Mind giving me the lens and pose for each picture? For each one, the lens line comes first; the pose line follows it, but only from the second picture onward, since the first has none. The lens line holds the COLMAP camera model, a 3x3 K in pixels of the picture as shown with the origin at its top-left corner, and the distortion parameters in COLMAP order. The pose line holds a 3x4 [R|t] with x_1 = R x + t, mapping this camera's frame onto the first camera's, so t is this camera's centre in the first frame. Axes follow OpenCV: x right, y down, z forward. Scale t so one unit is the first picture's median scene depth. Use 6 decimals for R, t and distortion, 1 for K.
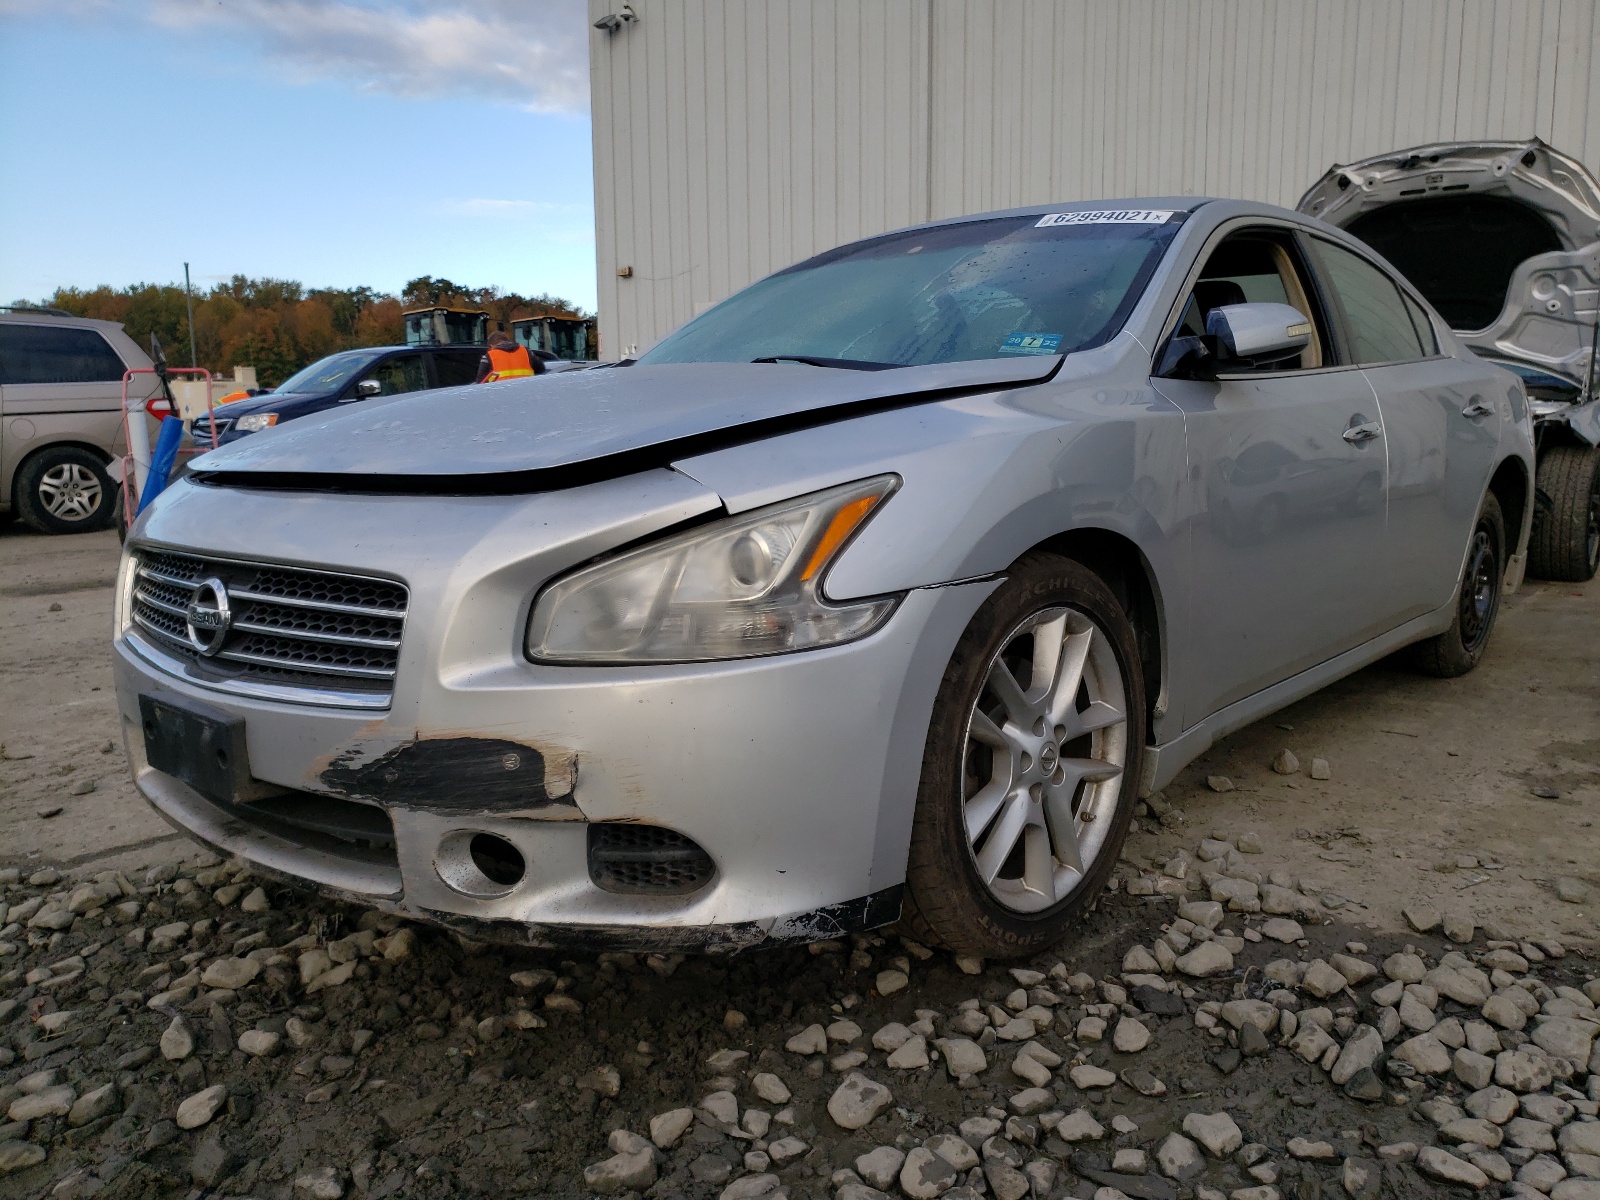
lens RADIAL K [[1192.8, 0, 800.0], [0, 1192.8, 600.0], [0, 0, 1]] dist [0.051481, -0.051309]
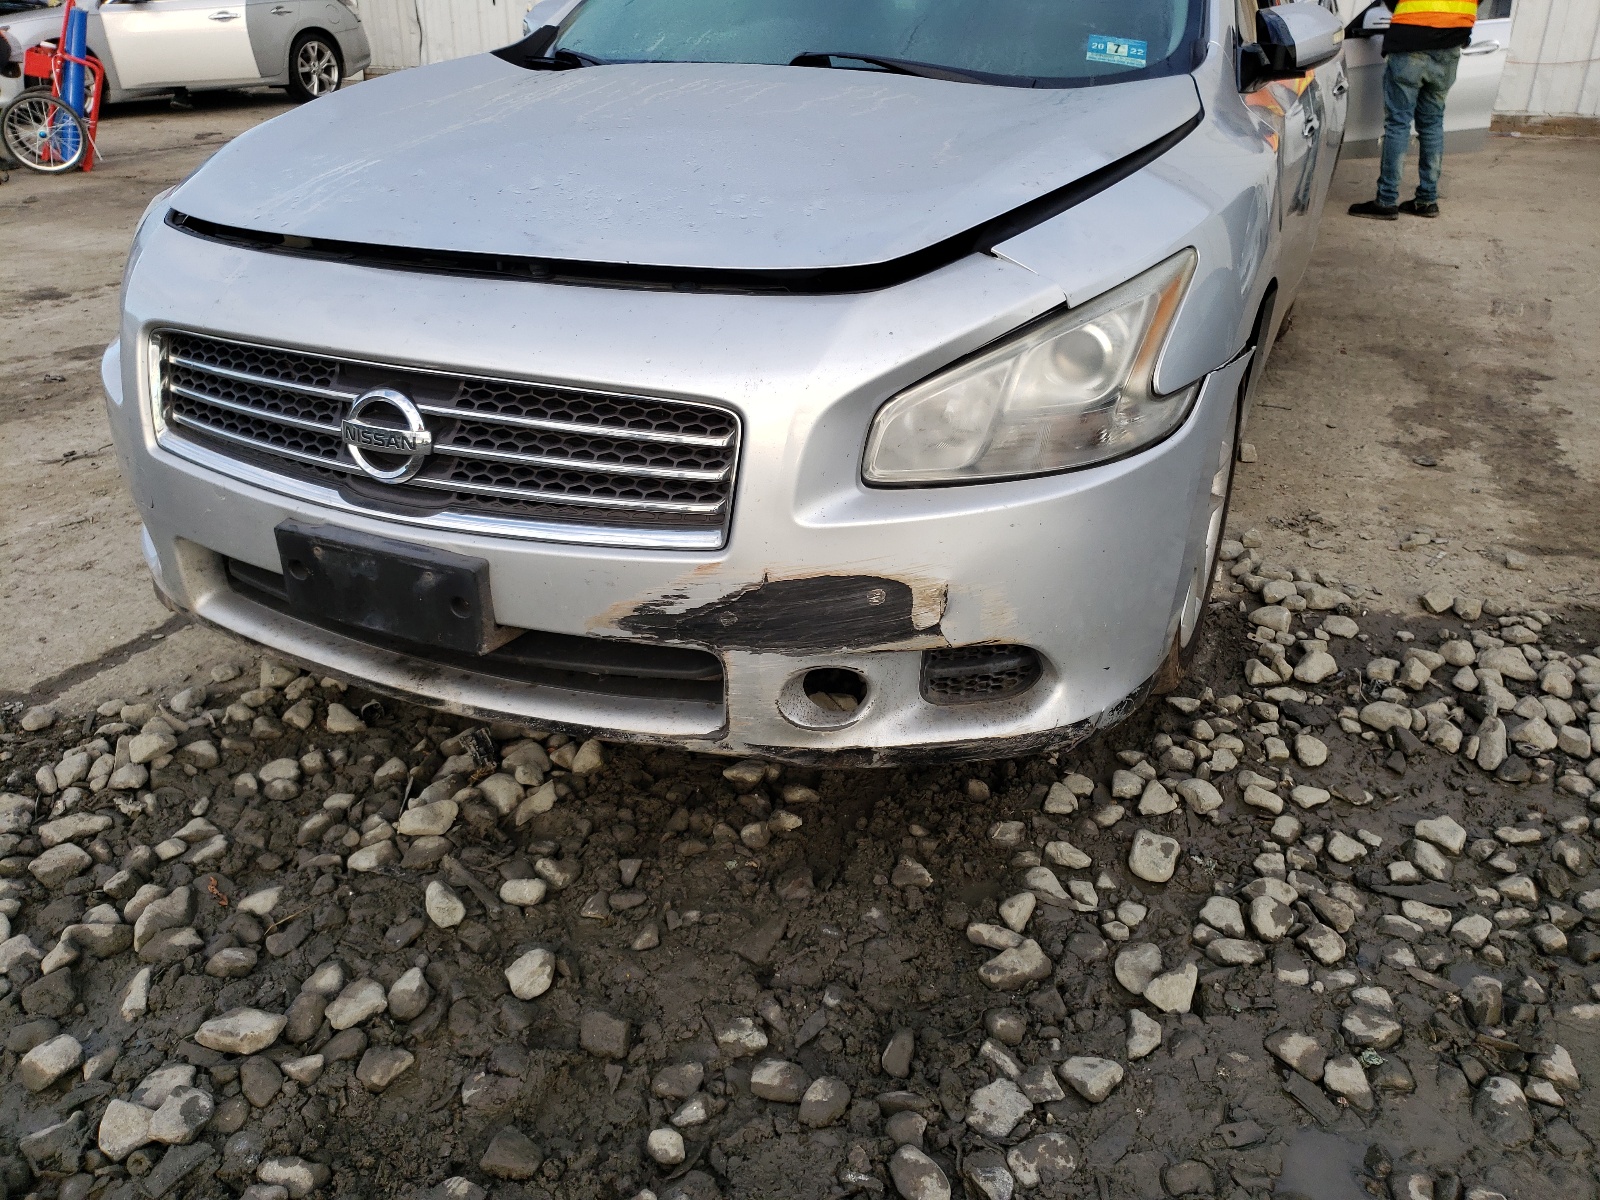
lens RADIAL K [[1192.3, 0, 826.2], [0, 1192.3, 555.4], [0, 0, 1]] dist [0.160437, -0.316662]
pose [[0.954812, -0.097390, 0.280802, -0.503966], [0.021304, 0.964786, 0.262172, -0.134252], [-0.296447, -0.244343, 0.923264, 0.141962]]
